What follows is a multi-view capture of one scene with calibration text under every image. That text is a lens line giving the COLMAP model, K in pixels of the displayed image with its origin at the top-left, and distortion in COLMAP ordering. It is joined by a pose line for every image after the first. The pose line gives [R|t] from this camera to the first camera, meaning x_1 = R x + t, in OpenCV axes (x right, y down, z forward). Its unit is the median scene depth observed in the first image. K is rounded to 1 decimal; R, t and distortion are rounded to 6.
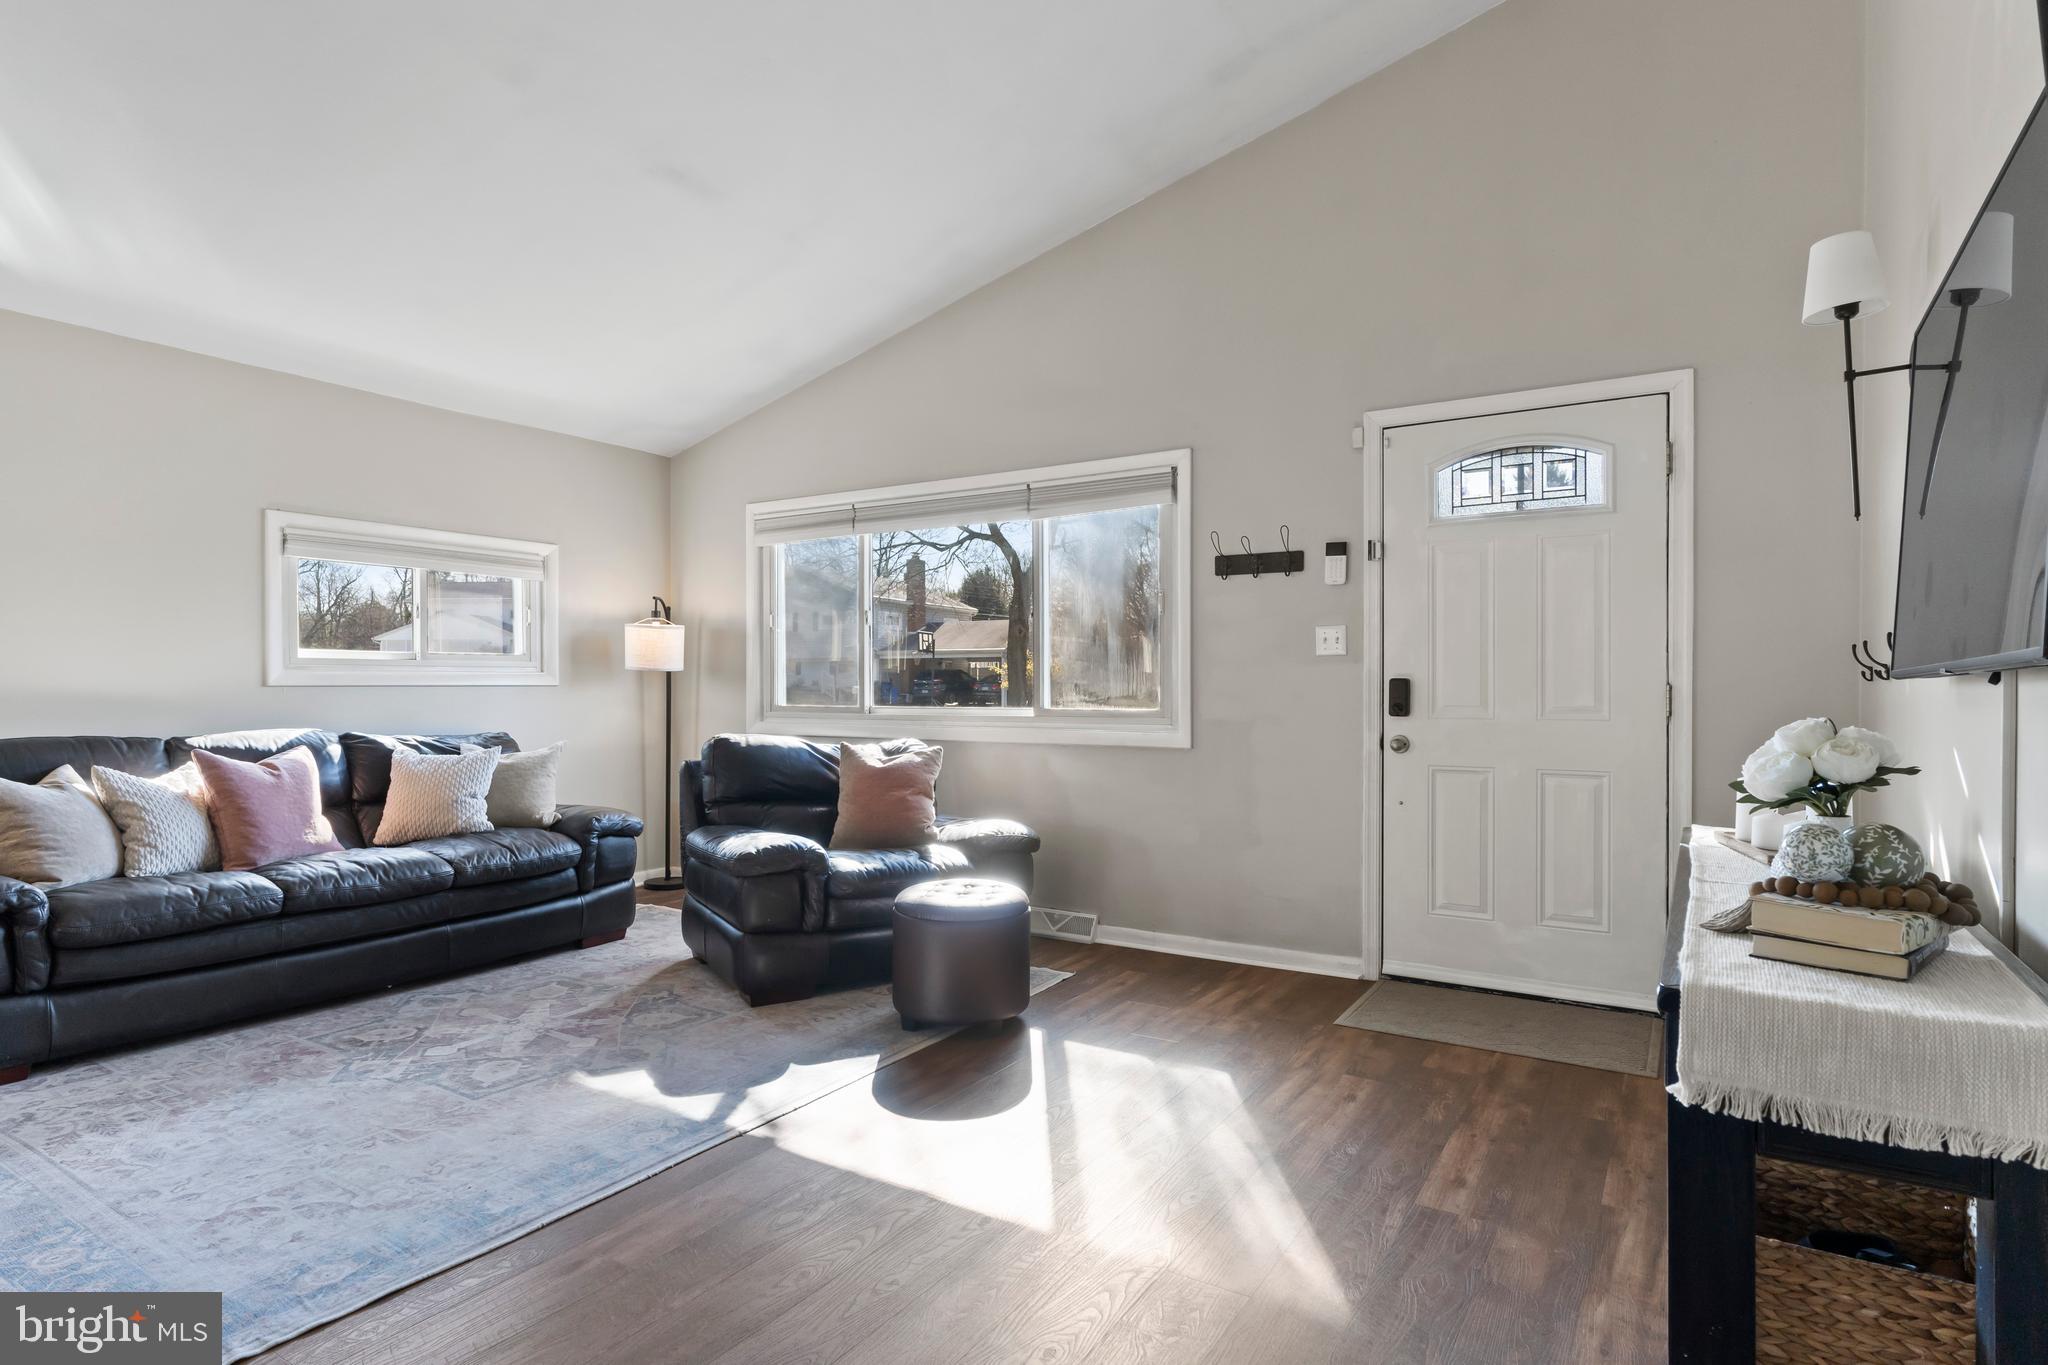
lens RADIAL K [[1098.1, 0, 1024.0], [0, 1098.1, 682.5], [0, 0, 1]] dist [0.011668, -0.000171]
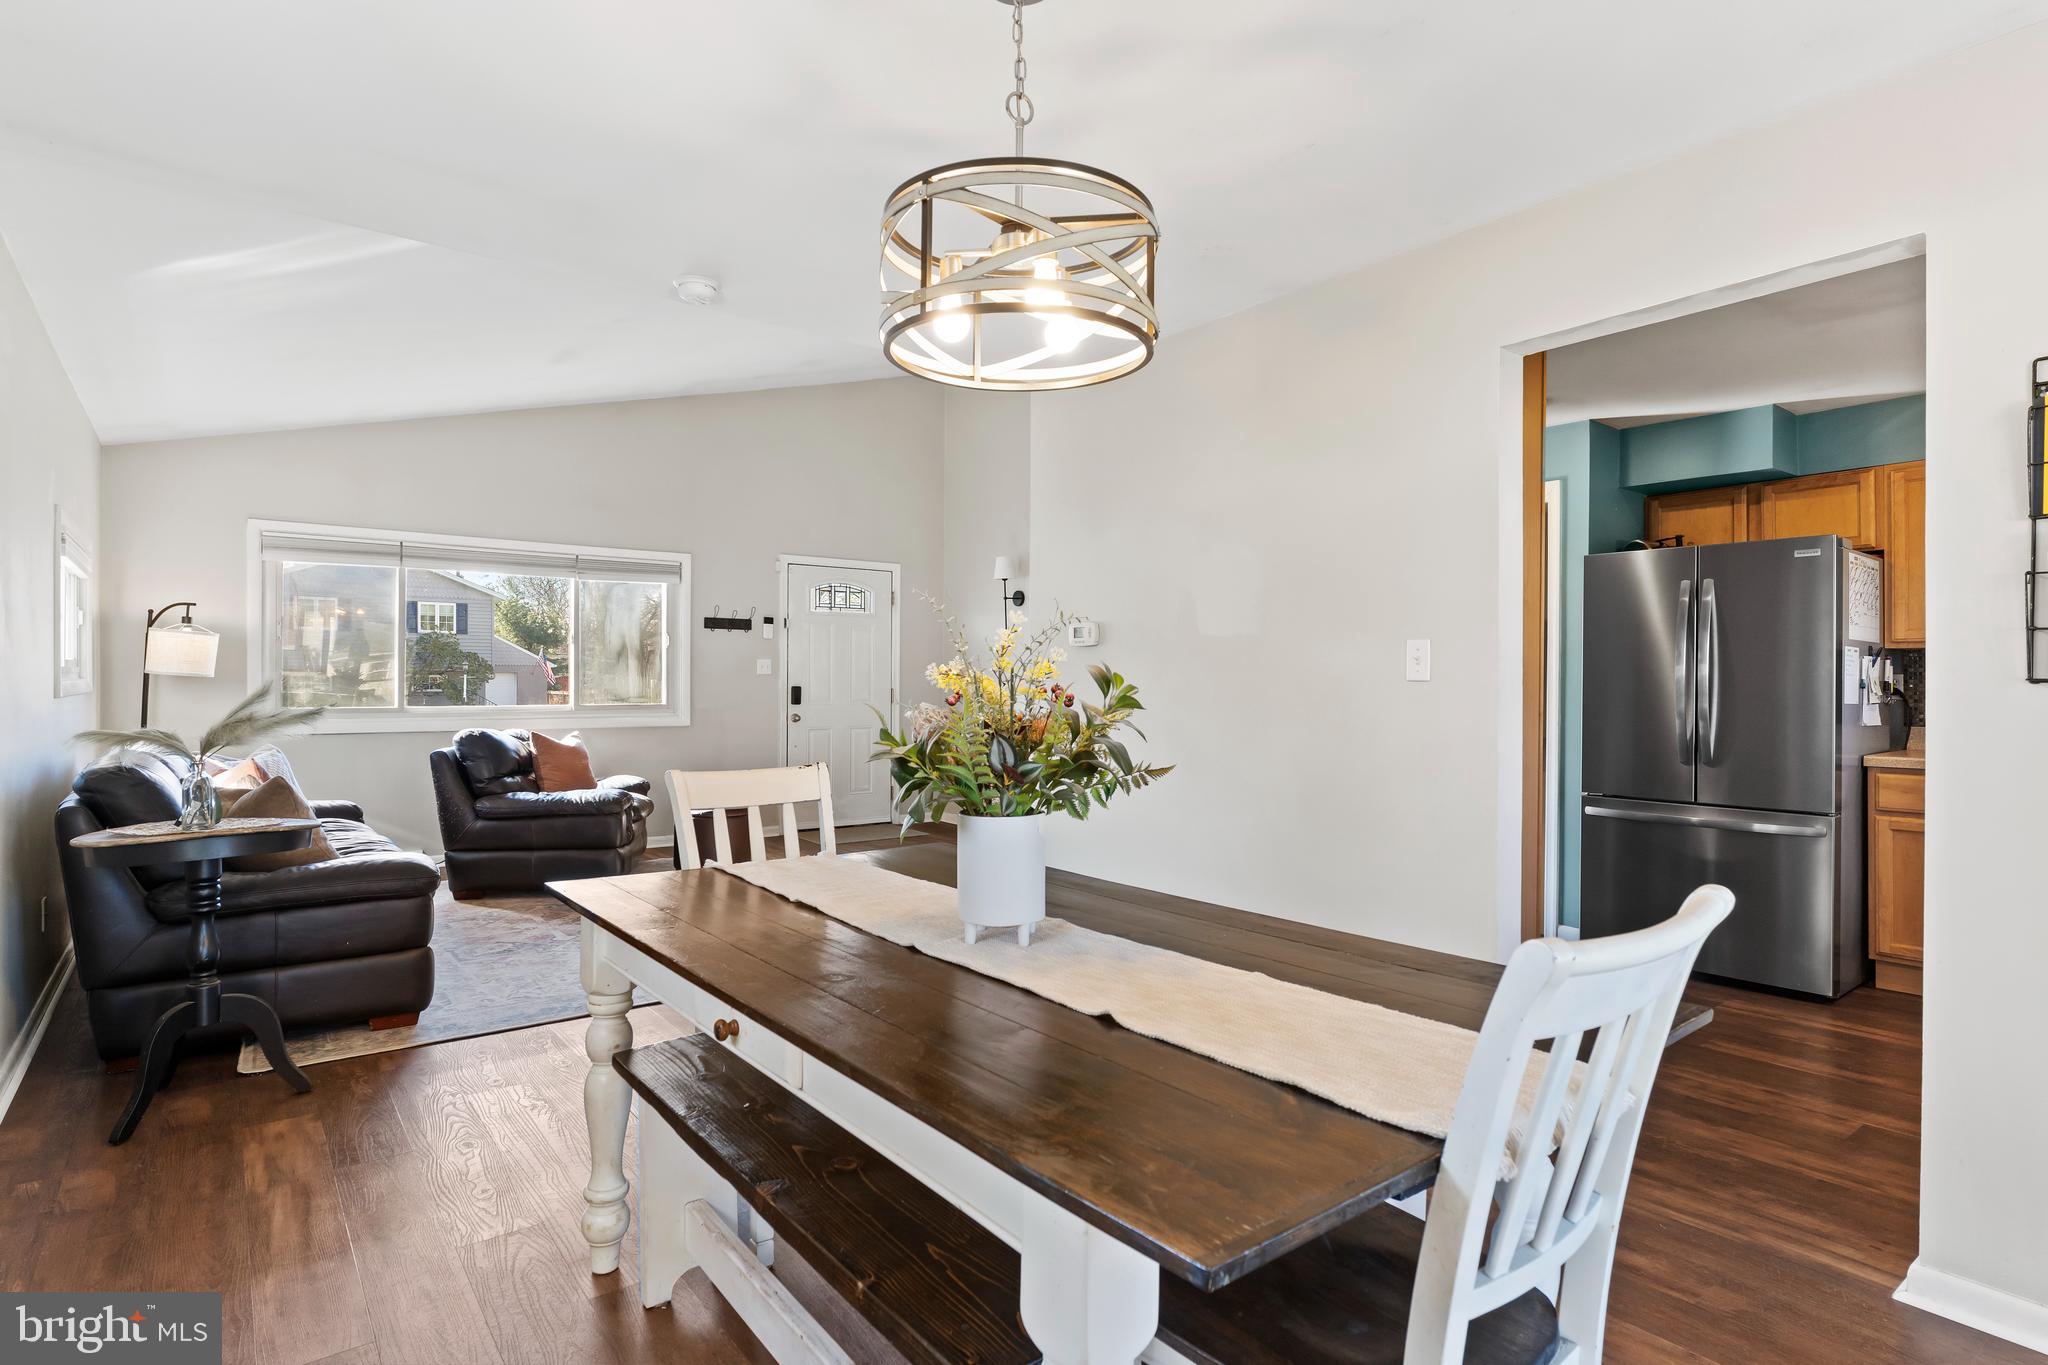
lens RADIAL K [[1058.2, 0, 1016.3], [0, 1058.2, 681.3], [0, 0, 1]] dist [0.009143, 0.000030]
pose [[0.347950, 0.000677, 0.937513, -1.386520], [-0.007489, 0.999970, 0.002058, -0.020229], [-0.937483, -0.007737, 0.347945, -0.081915]]
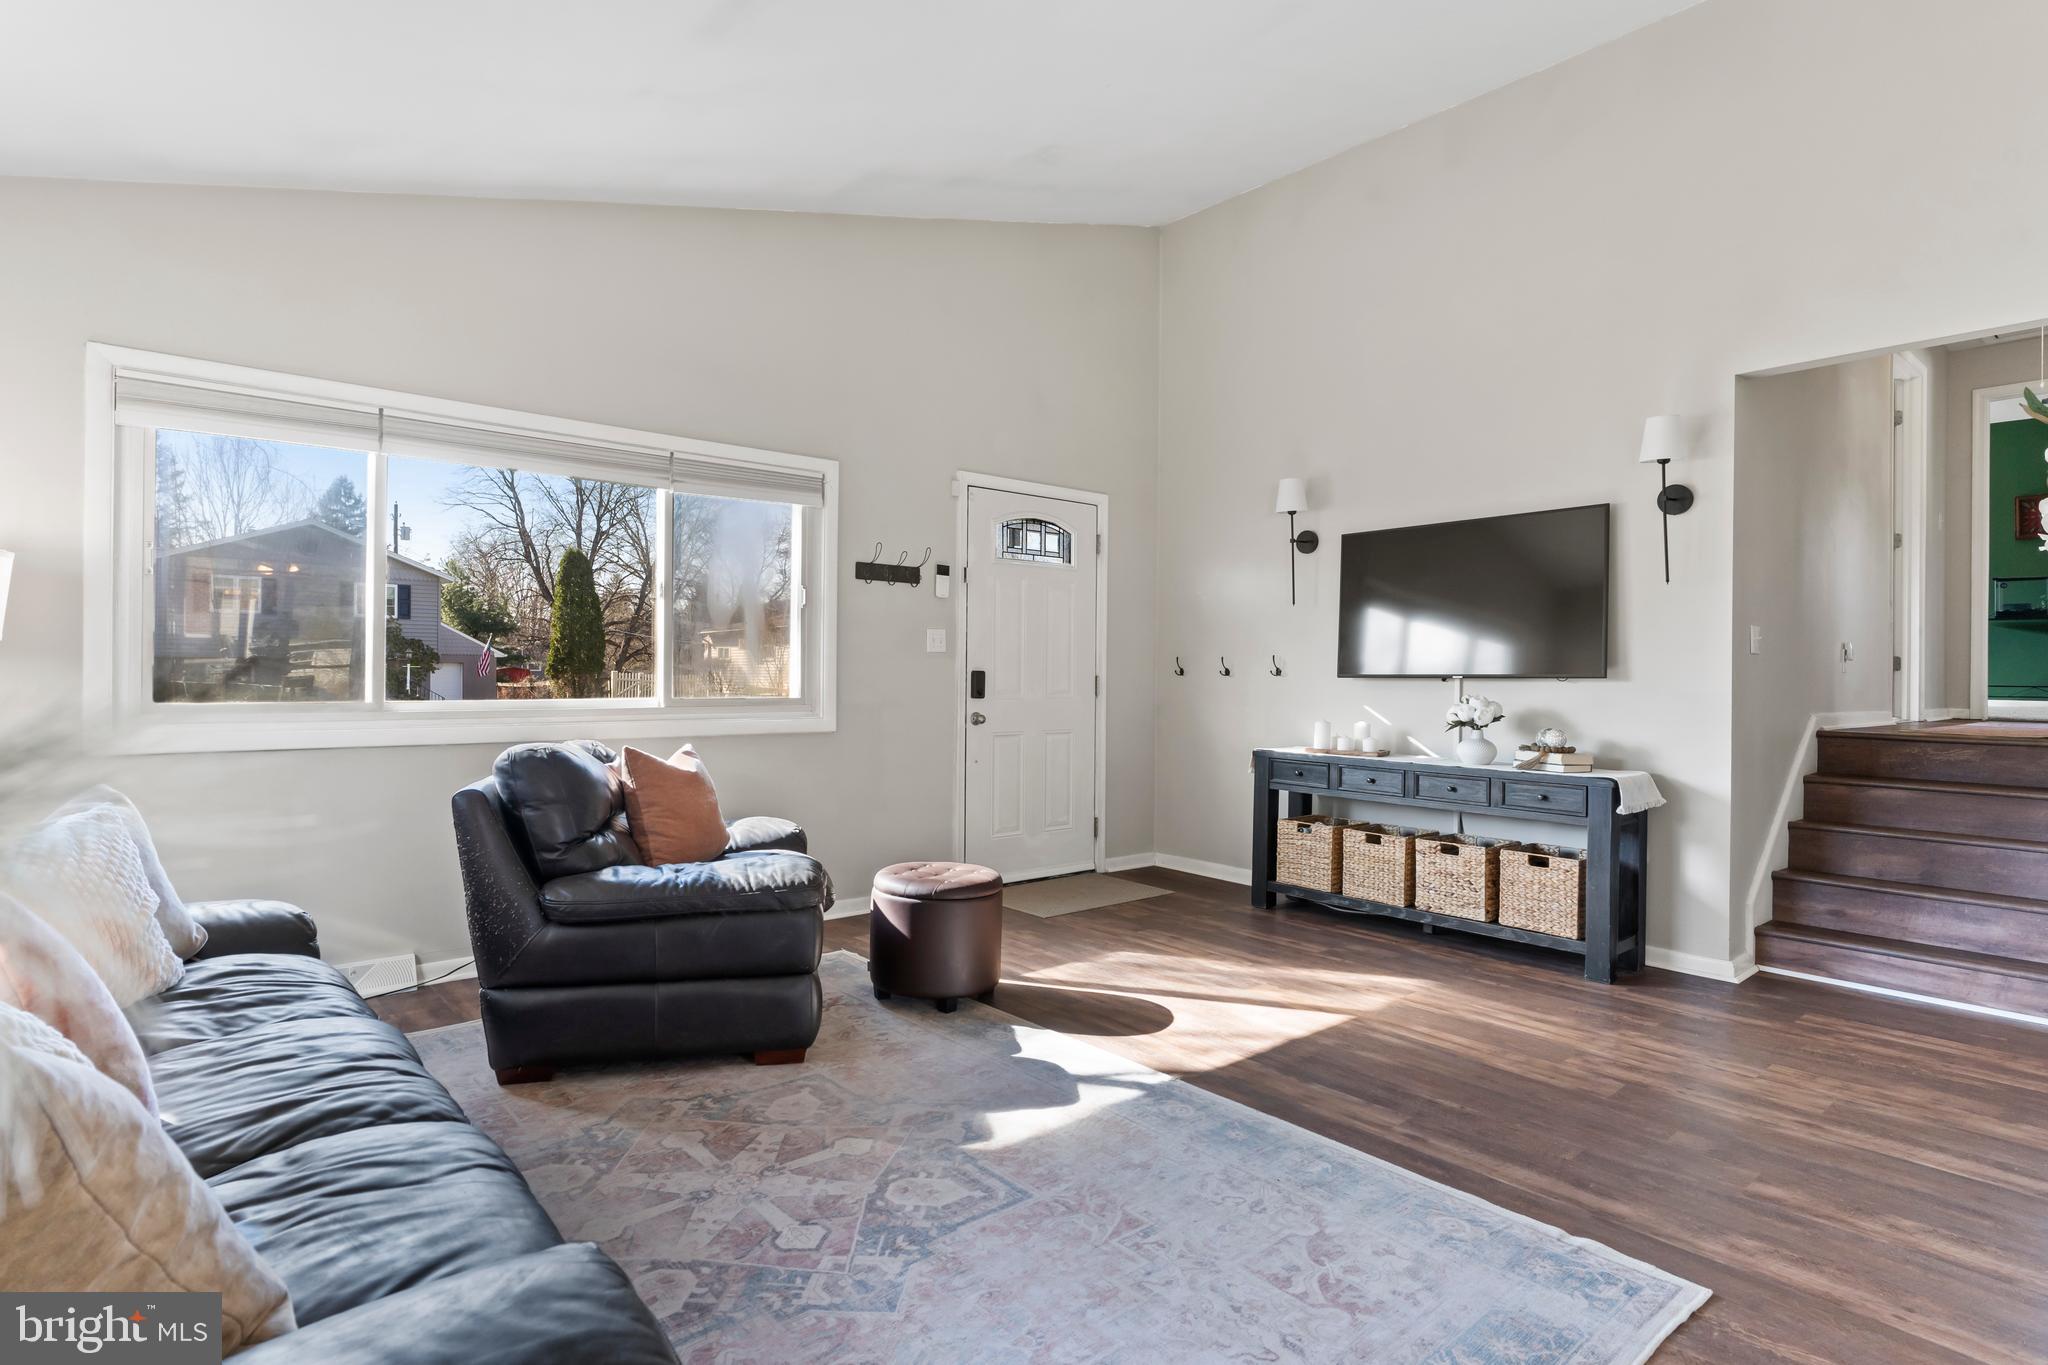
lens RADIAL K [[1042.2, 0, 1018.9], [0, 1042.2, 669.0], [0, 0, 1]] dist [-0.001906, -0.000087]
pose [[0.287725, 0.008624, 0.957674, -0.890877], [-0.010348, 0.999929, -0.005895, 0.001147], [-0.957657, -0.008214, 0.287794, 0.578610]]
